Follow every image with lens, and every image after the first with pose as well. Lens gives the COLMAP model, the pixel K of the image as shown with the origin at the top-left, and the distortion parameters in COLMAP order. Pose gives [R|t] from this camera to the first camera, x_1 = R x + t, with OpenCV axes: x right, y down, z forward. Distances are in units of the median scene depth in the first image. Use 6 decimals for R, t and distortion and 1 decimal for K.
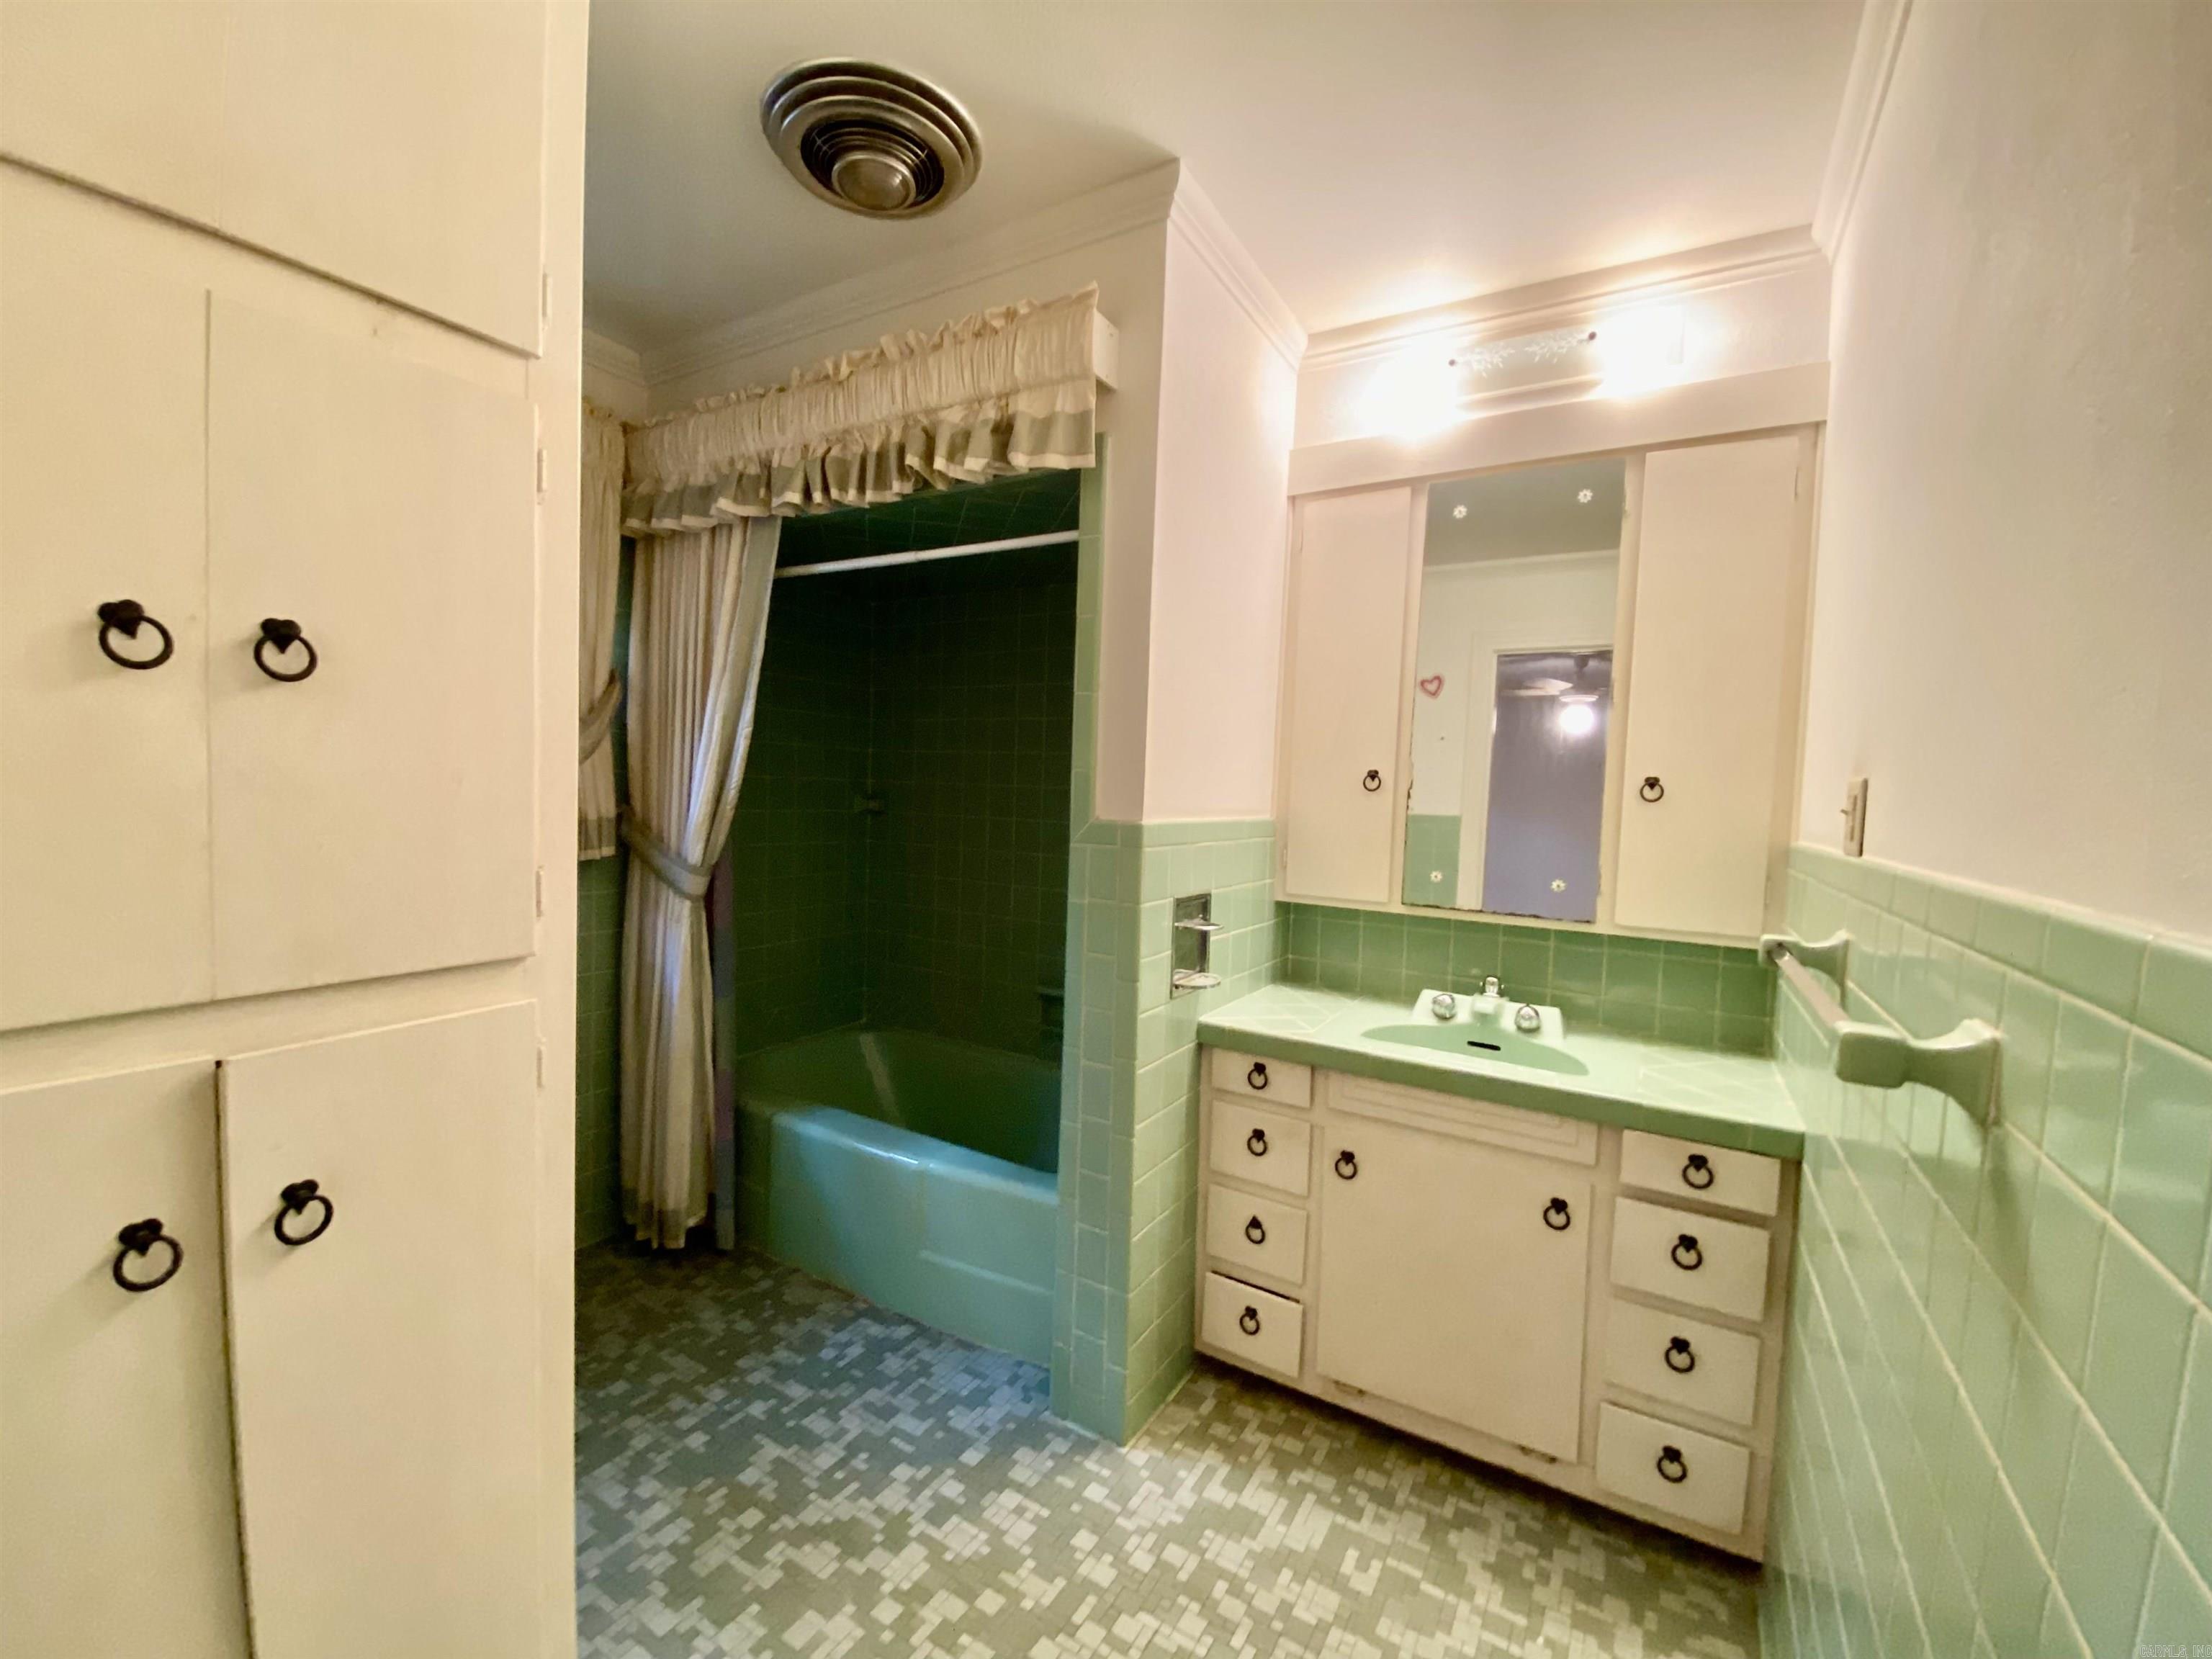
lens RADIAL K [[892.4, 0, 1091.7], [0, 892.4, 828.2], [0, 0, 1]] dist [0.046508, -0.034336]
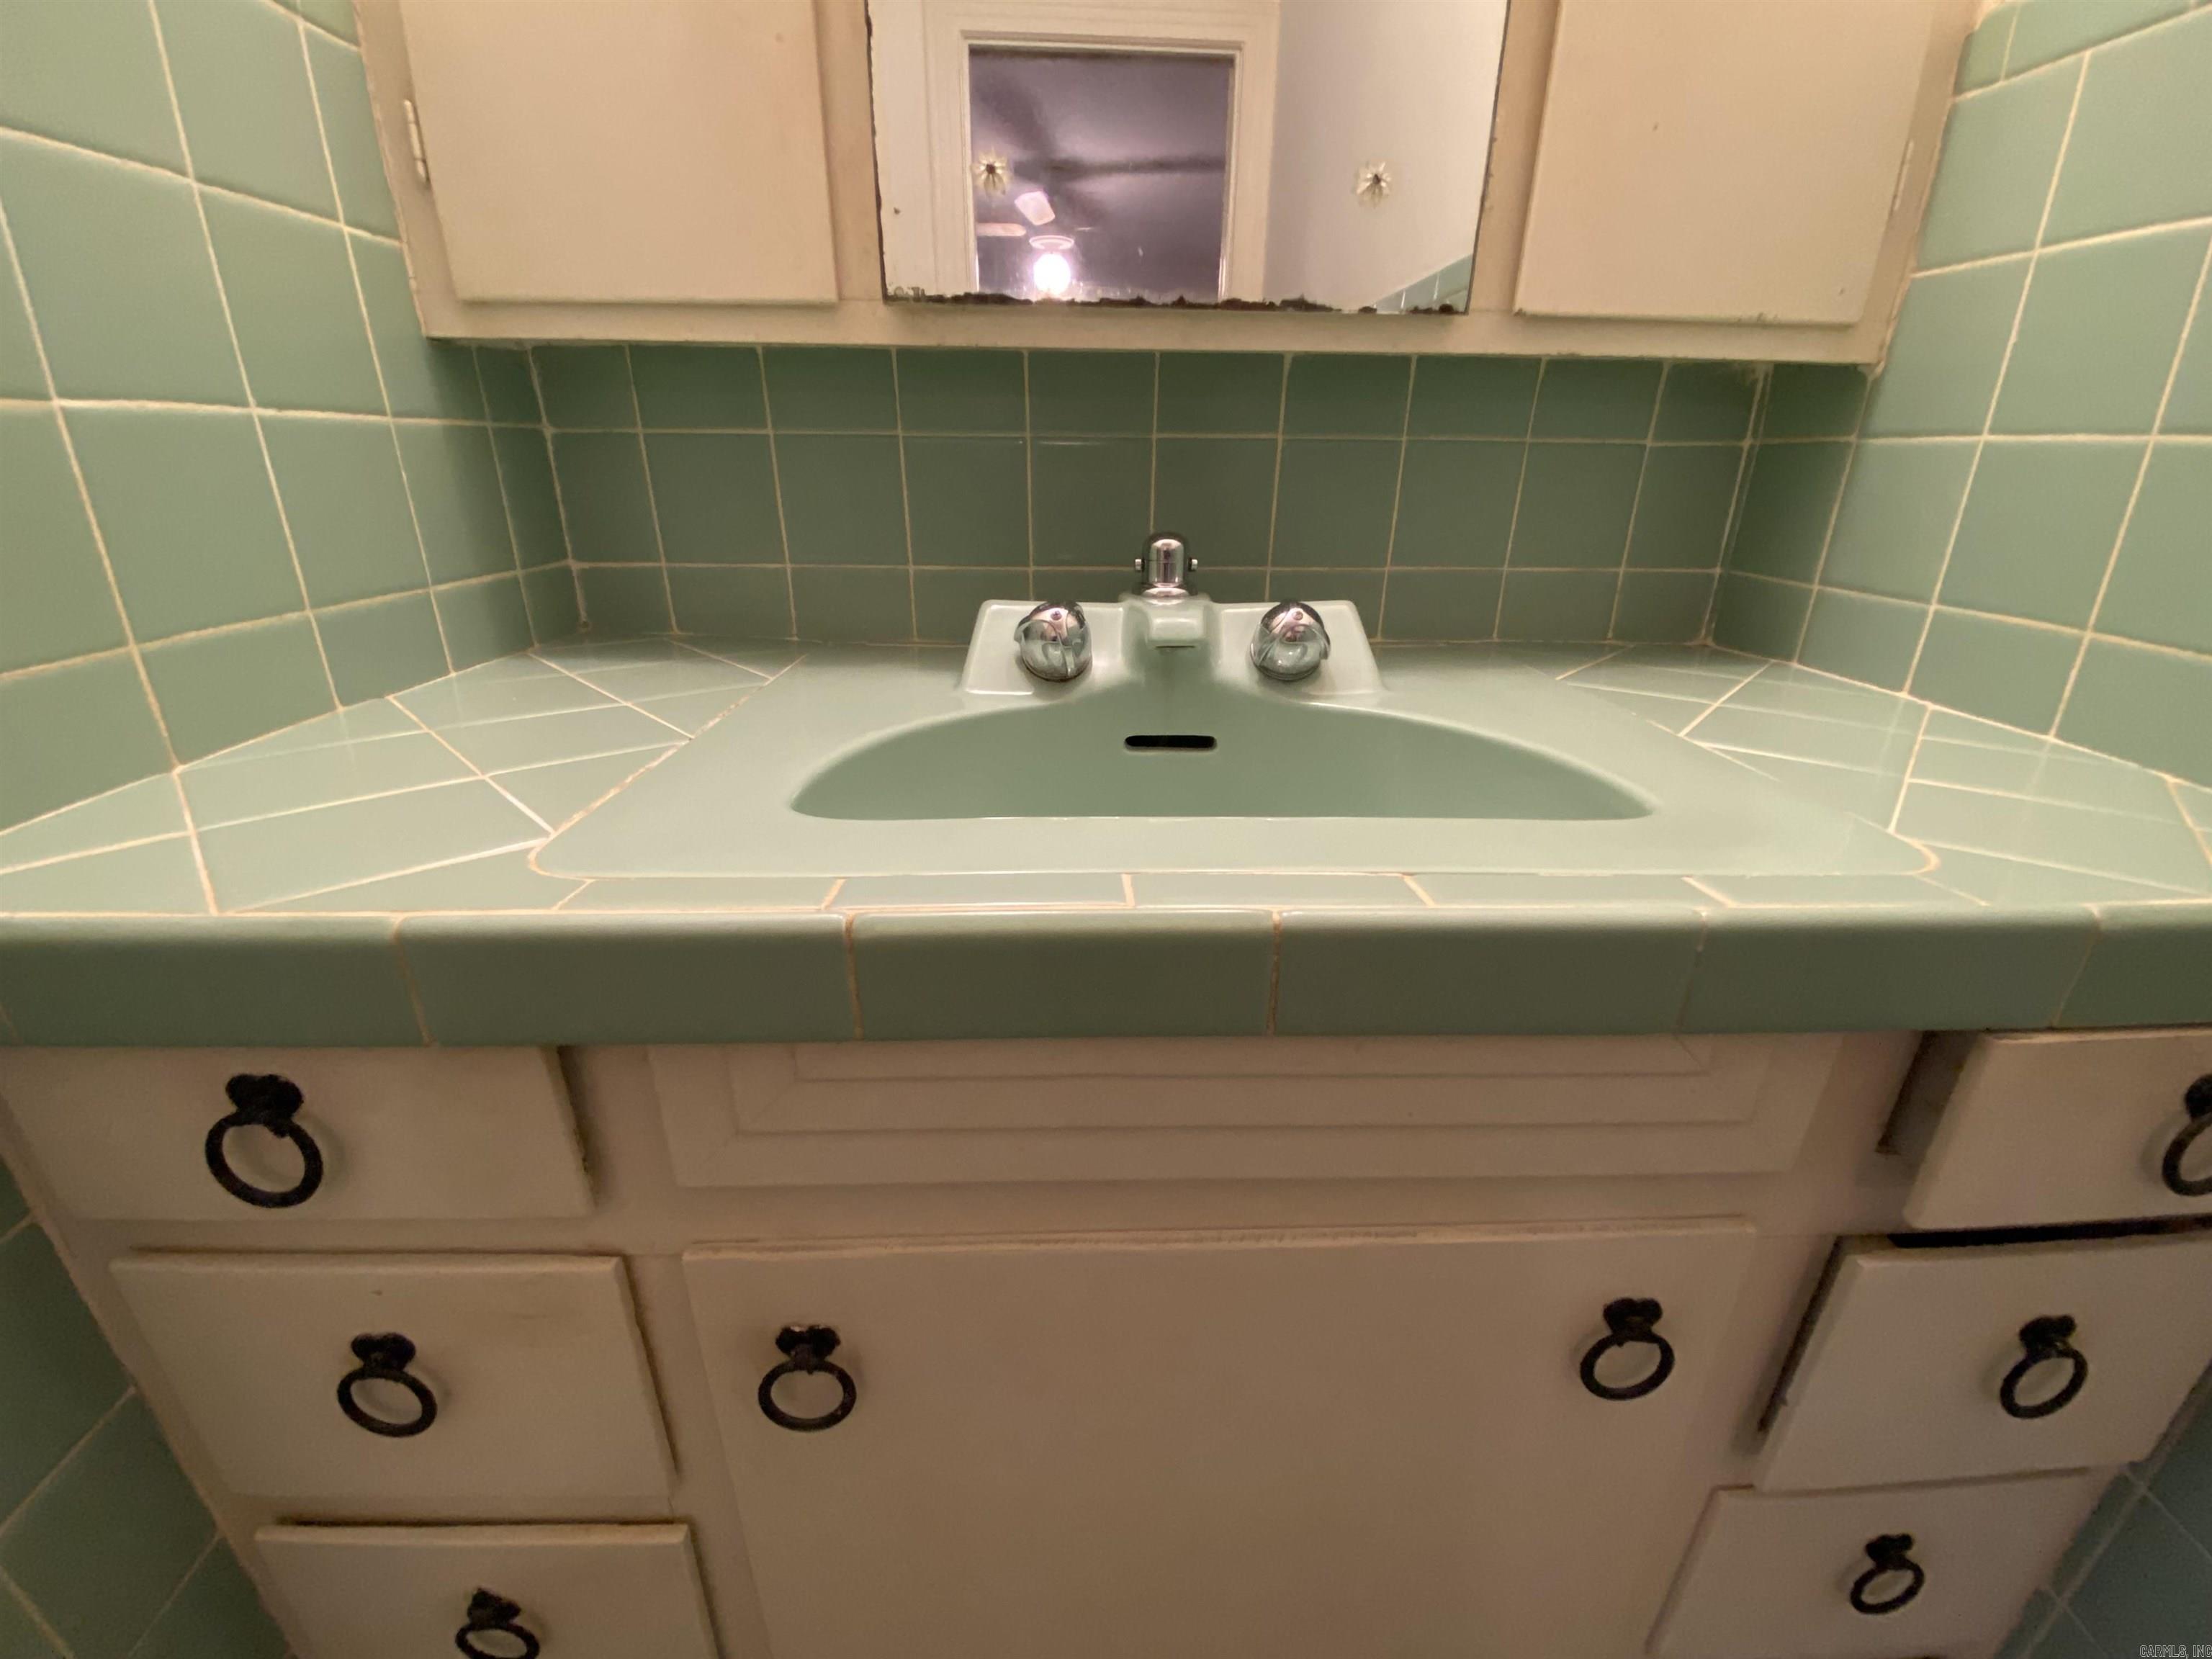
lens RADIAL K [[892.4, 0, 1091.7], [0, 892.4, 828.2], [0, 0, 1]] dist [0.046508, -0.034336]
pose [[0.837893, -0.226506, 0.496620, 0.238121], [0.045493, 0.935648, 0.349990, 0.154210], [-0.543936, -0.270661, 0.794277, 0.746545]]
